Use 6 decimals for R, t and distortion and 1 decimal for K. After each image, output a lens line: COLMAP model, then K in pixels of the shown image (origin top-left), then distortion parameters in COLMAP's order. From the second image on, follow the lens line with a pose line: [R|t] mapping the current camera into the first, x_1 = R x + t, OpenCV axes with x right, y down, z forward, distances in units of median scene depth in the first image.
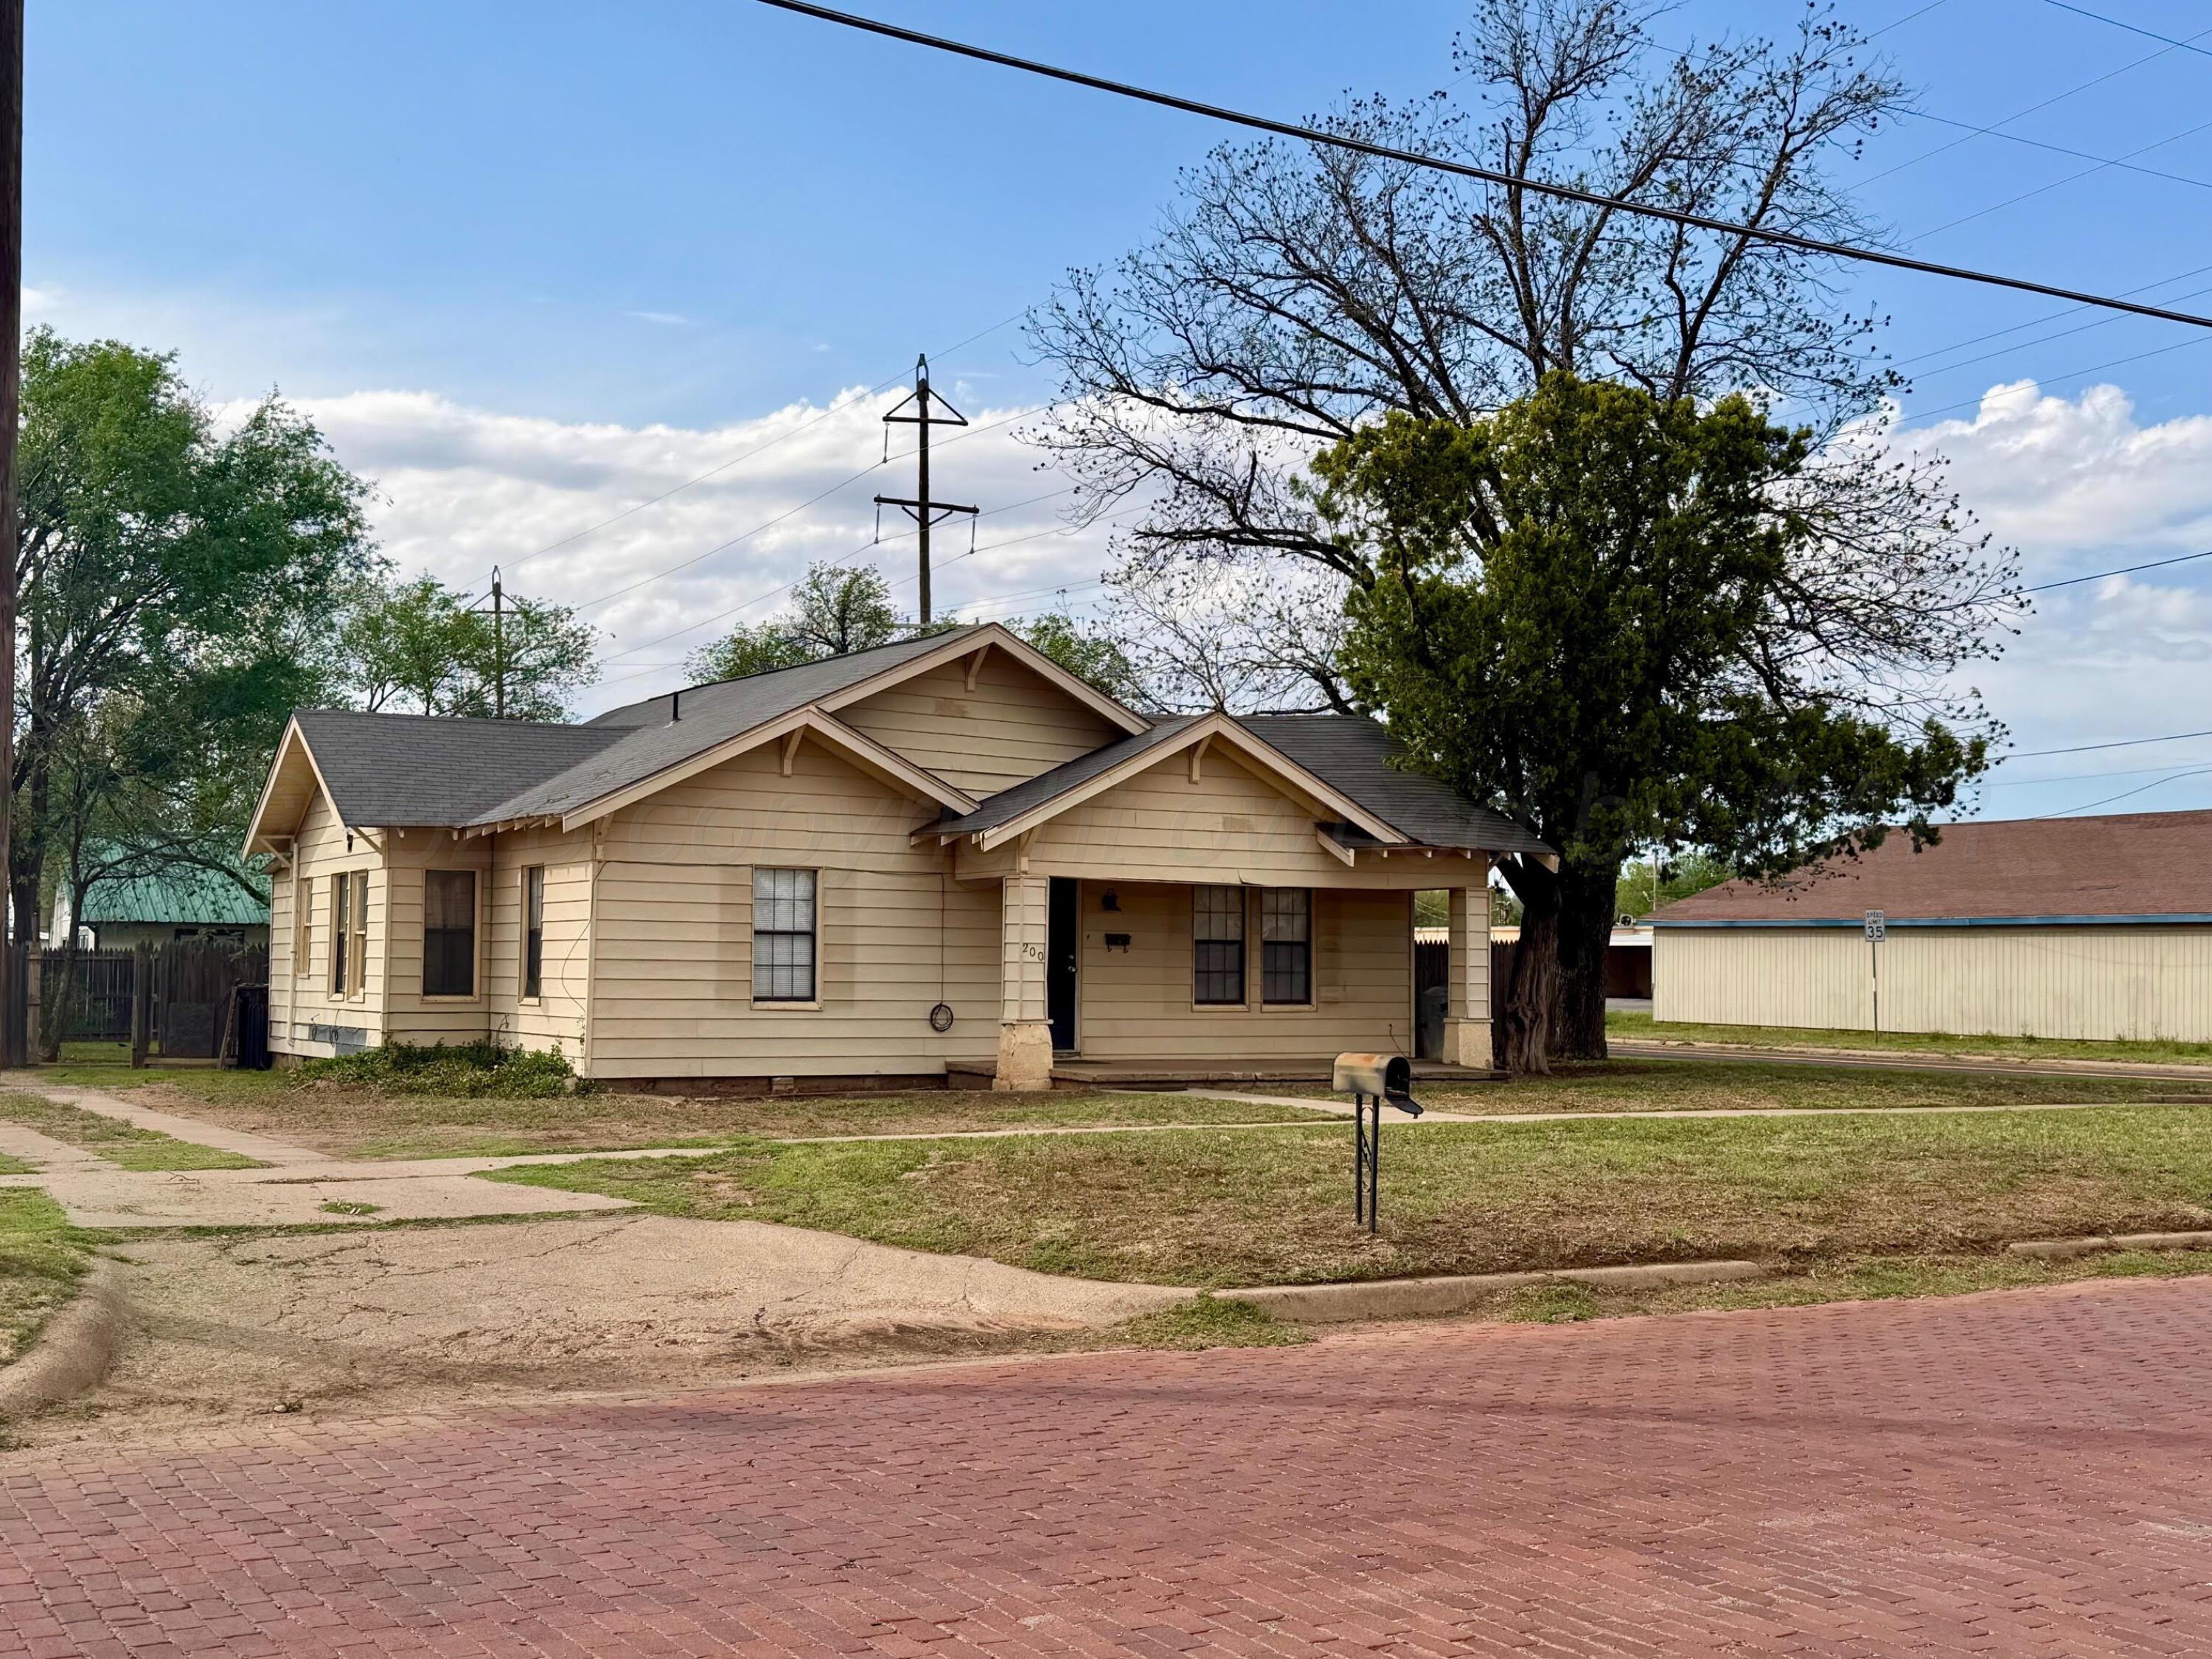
lens RADIAL K [[2589.5, 0, 1167.7], [0, 2589.5, 831.8], [0, 0, 1]] dist [0.229318, -0.712226]
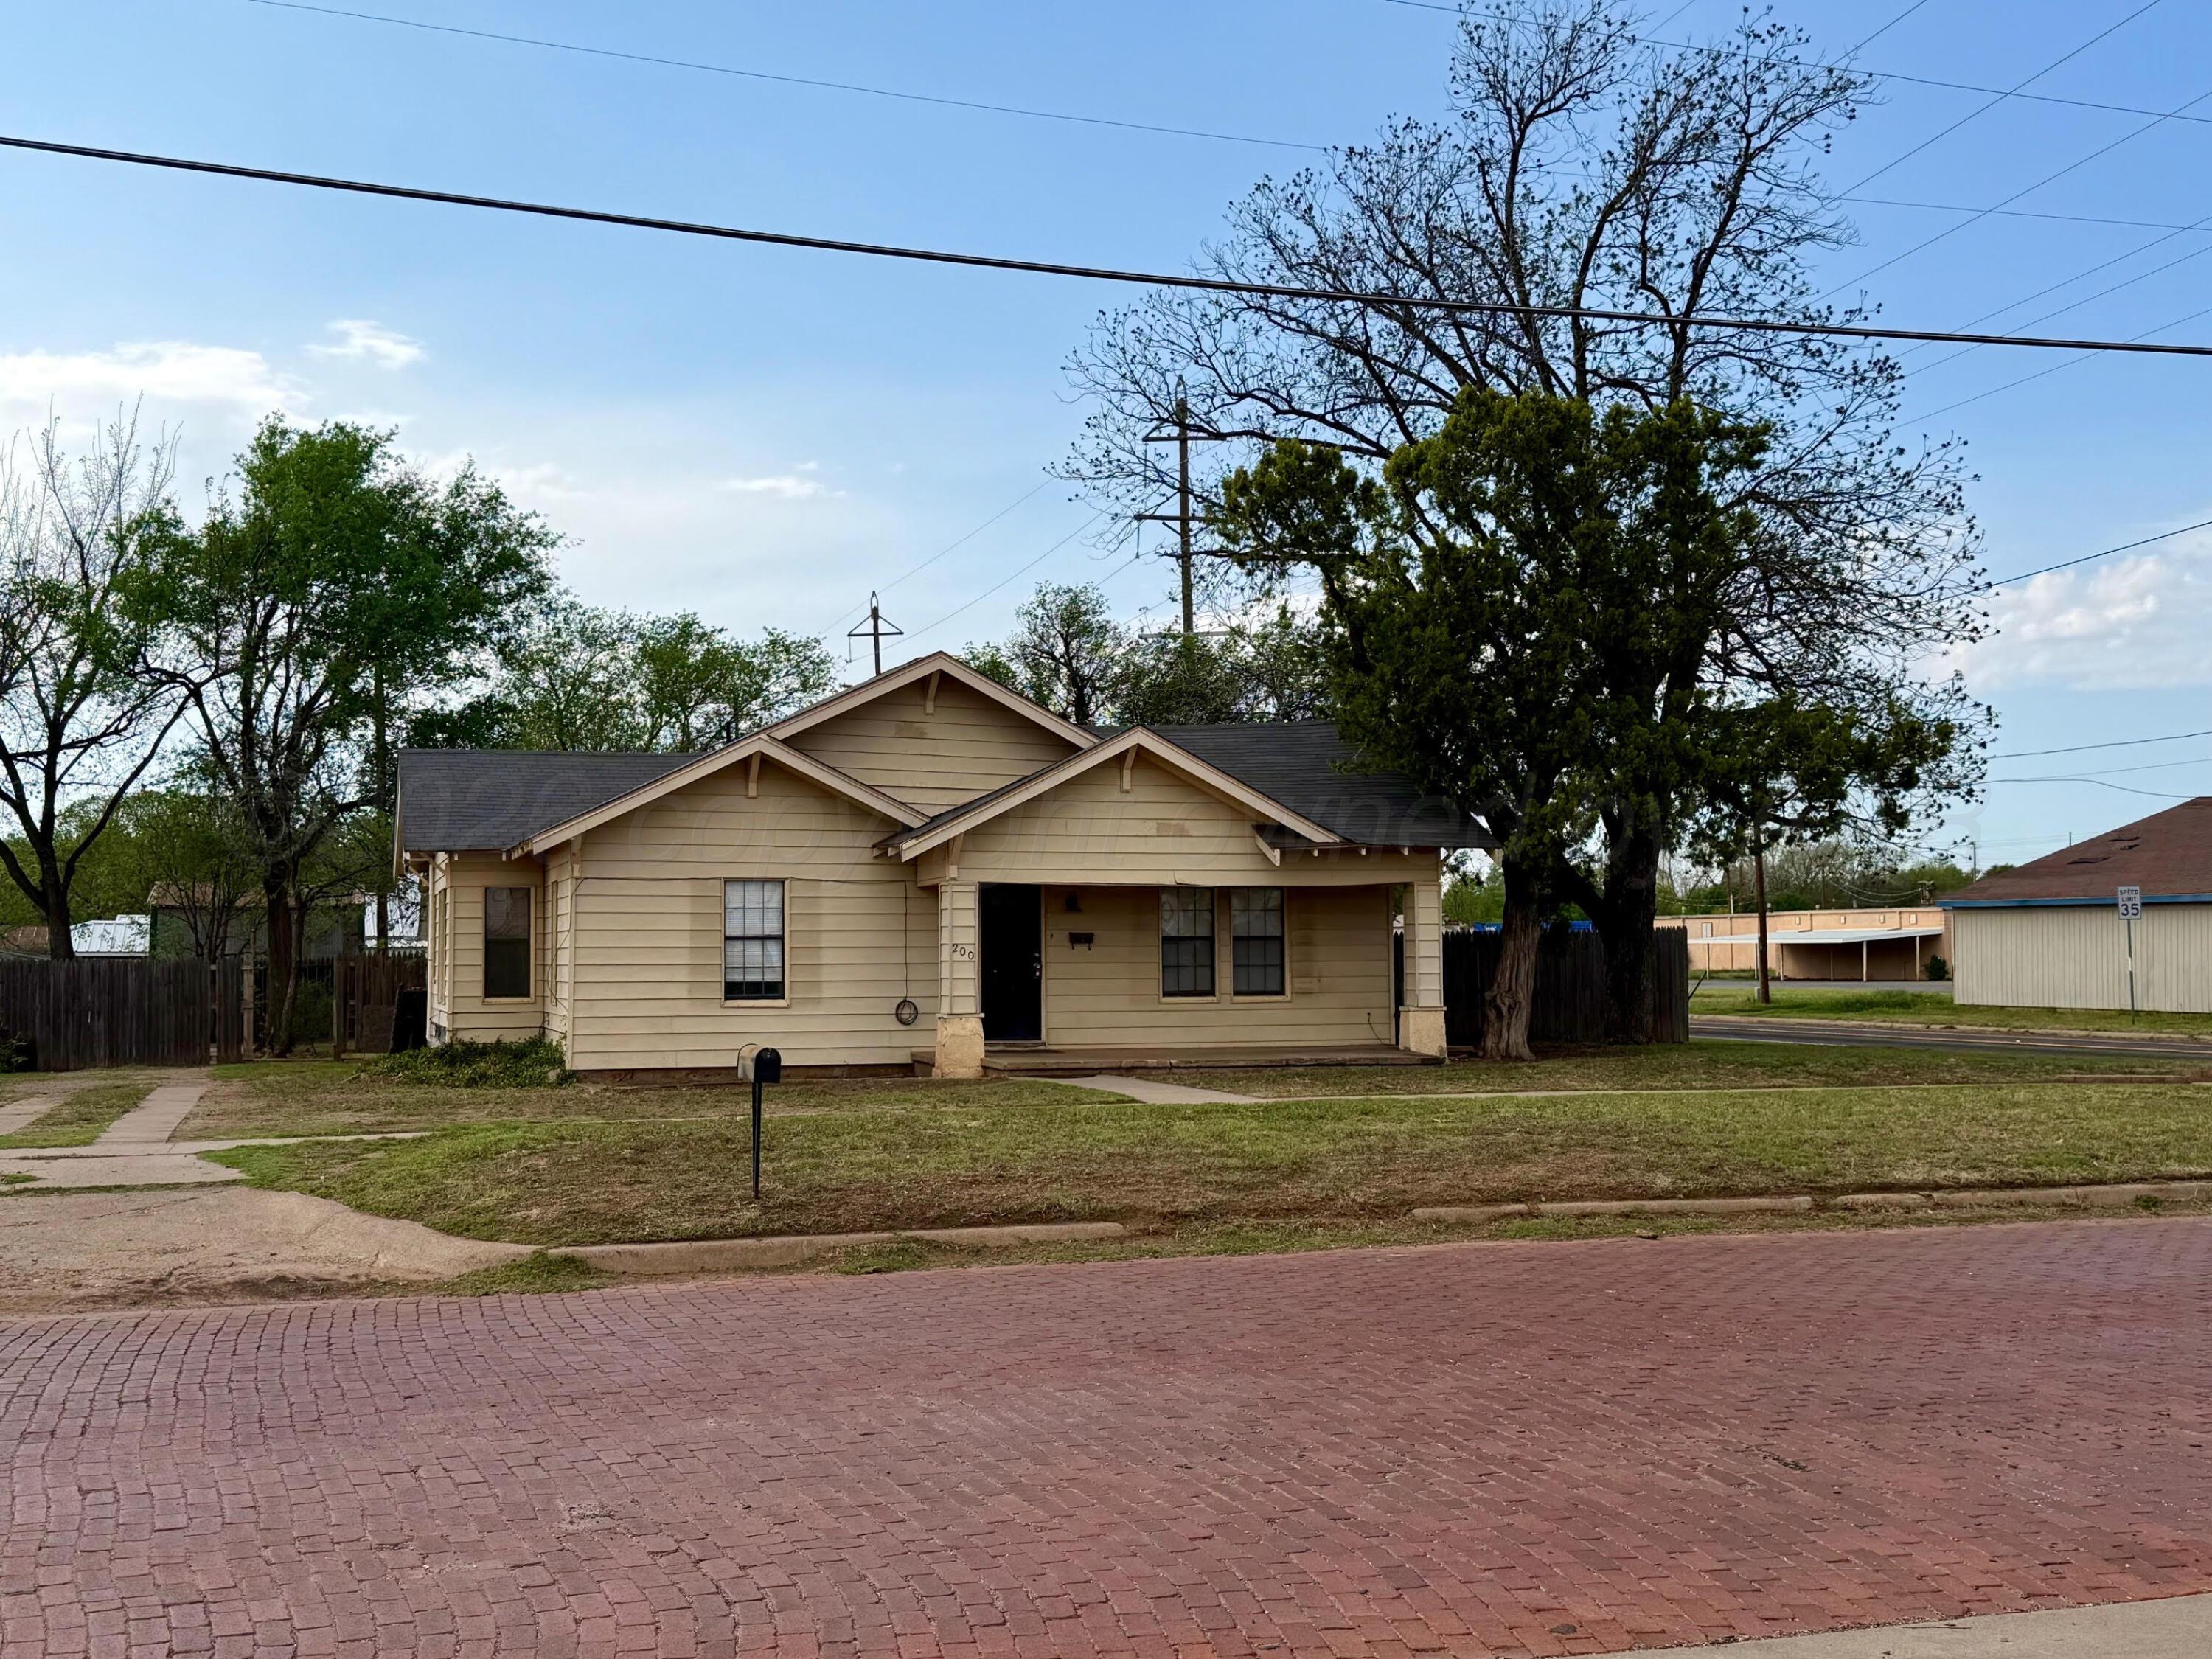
lens RADIAL K [[2589.5, 0, 1167.7], [0, 2589.5, 831.8], [0, 0, 1]] dist [0.229318, -0.712226]
pose [[0.976749, -0.026450, -0.212747, 0.251770], [0.027428, 0.999622, 0.001649, -0.003475], [0.212623, -0.007446, 0.977106, -0.049092]]
